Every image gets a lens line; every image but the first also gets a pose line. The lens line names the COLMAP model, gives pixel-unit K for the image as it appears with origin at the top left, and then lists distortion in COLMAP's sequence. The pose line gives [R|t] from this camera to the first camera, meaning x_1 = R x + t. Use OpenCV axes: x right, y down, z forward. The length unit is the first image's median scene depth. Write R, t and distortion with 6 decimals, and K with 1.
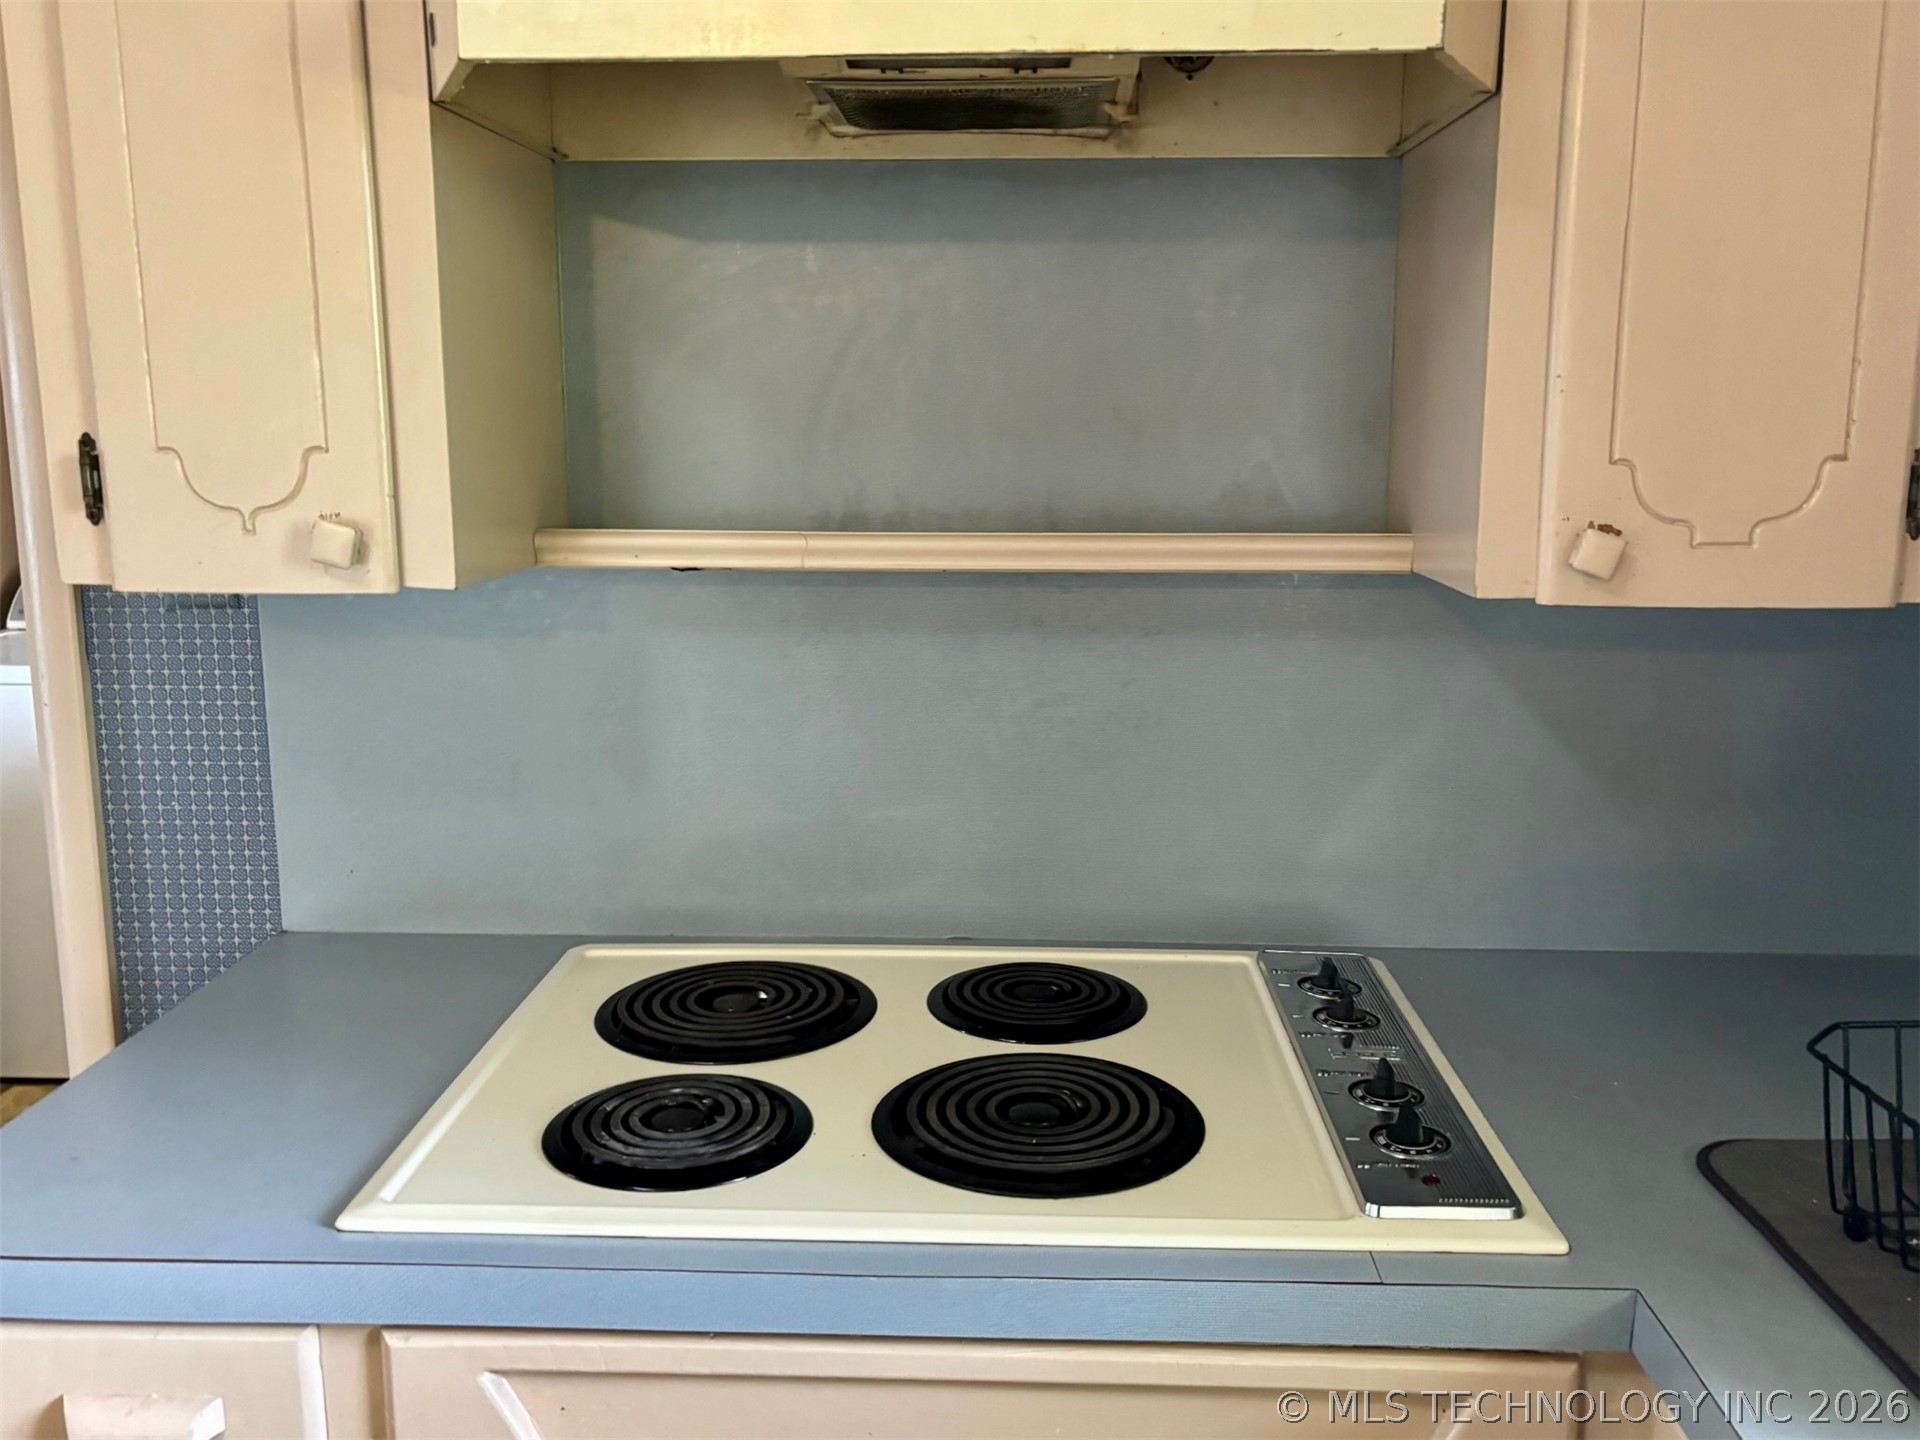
lens RADIAL K [[1605.4, 0, 968.2], [0, 1605.4, 701.3], [0, 0, 1]] dist [-0.002050, 0.009298]
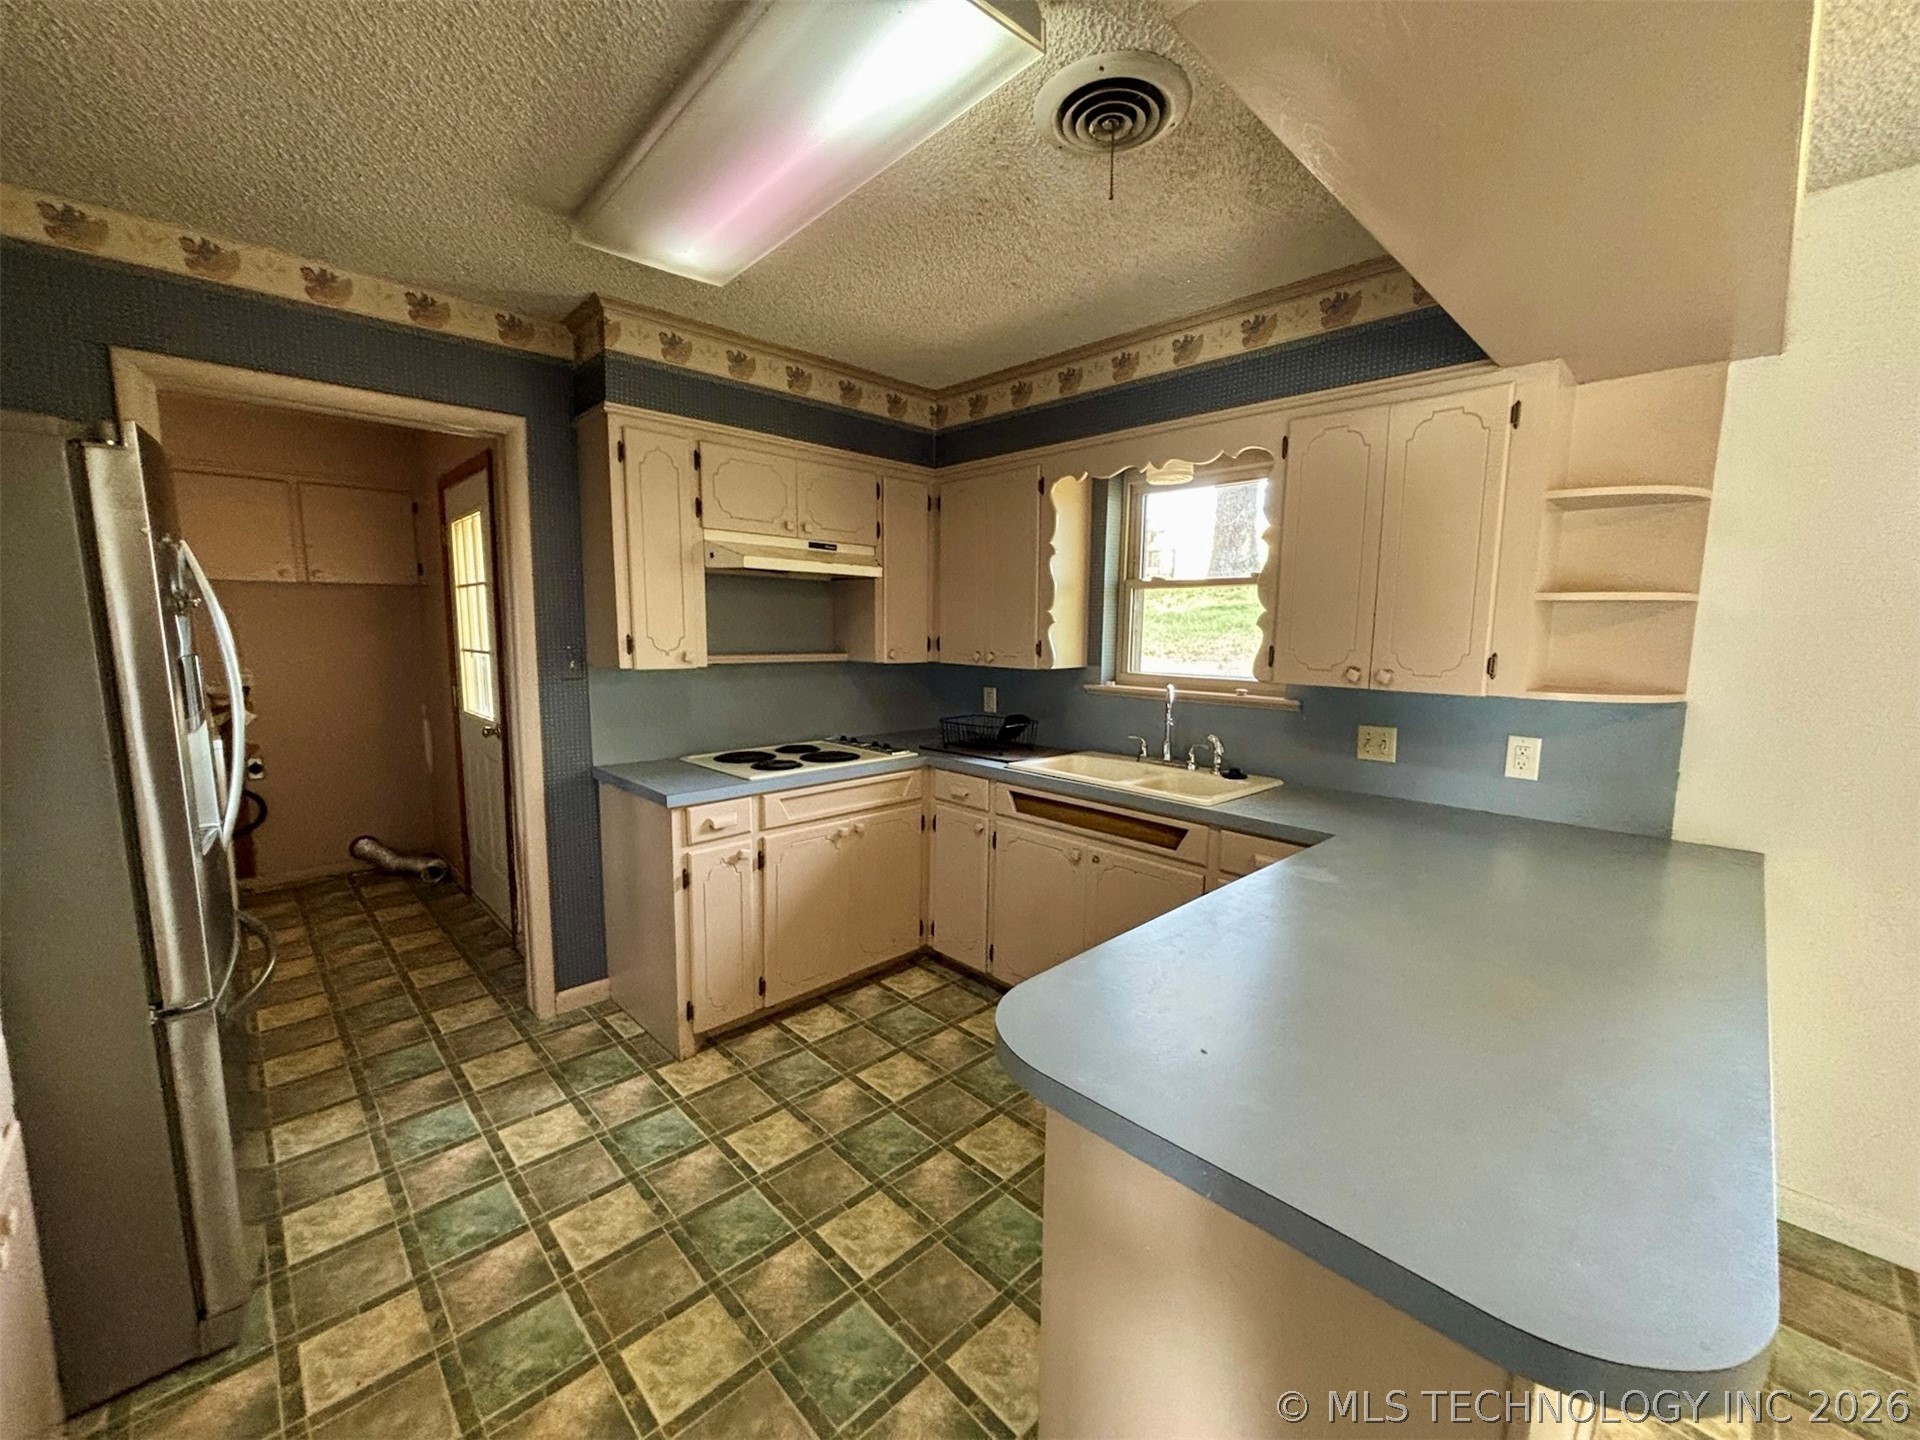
lens RADIAL K [[763.0, 0, 954.7], [0, 763.0, 724.3], [0, 0, 1]] dist [0.019464, -0.022132]
pose [[0.695791, -0.084008, 0.713314, -1.236593], [0.112858, 0.993587, 0.006931, 0.143115], [-0.709322, 0.075681, 0.700810, -0.946773]]
